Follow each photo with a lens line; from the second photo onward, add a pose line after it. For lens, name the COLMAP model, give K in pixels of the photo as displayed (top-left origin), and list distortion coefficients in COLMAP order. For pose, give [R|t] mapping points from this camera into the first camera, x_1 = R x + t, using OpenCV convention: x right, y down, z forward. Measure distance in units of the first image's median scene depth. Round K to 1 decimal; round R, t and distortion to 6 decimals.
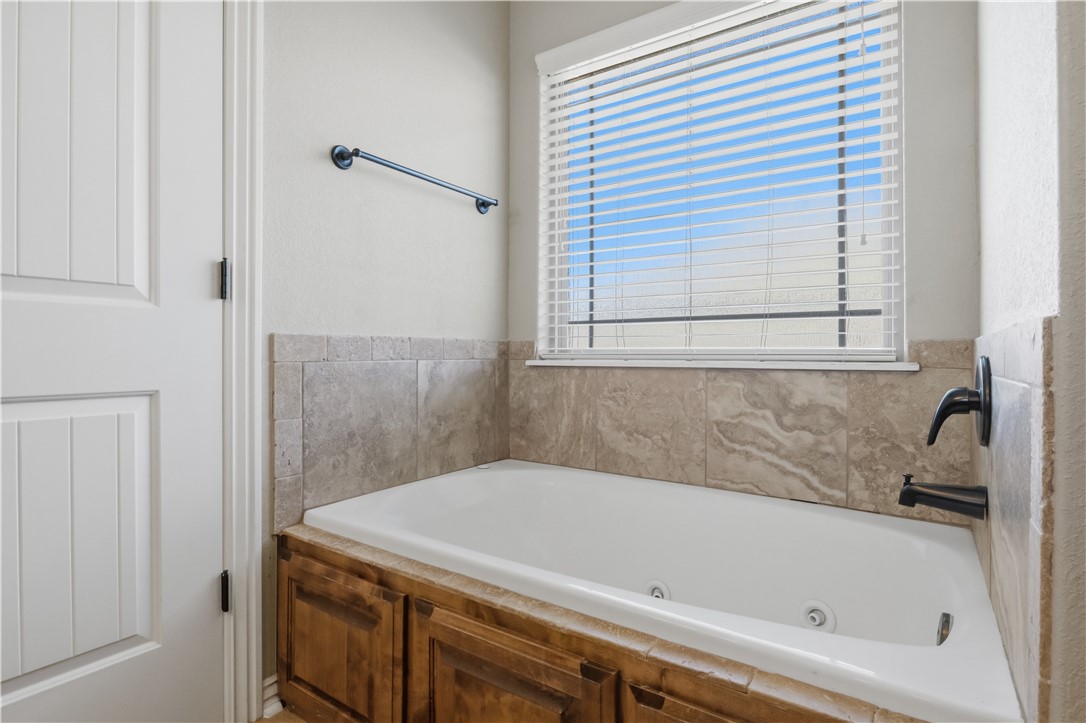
lens RADIAL K [[553.5, 0, 545.2], [0, 553.5, 355.1], [0, 0, 1]] dist [-0.010174, -0.000967]
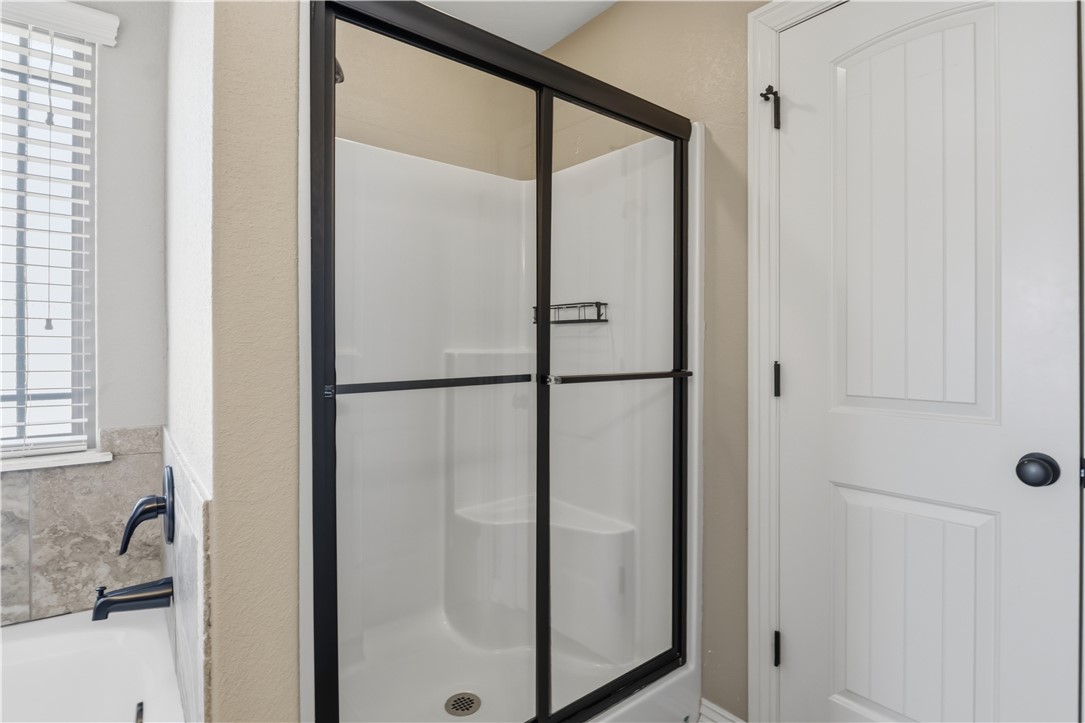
lens RADIAL K [[553.0, 0, 551.1], [0, 553.0, 358.0], [0, 0, 1]] dist [-0.010174, -0.000967]
pose [[0.297974, 0.001820, 0.954572, -0.064881], [0.007587, 0.999962, -0.004274, -0.167680], [-0.954544, 0.008516, 0.297949, -0.104567]]
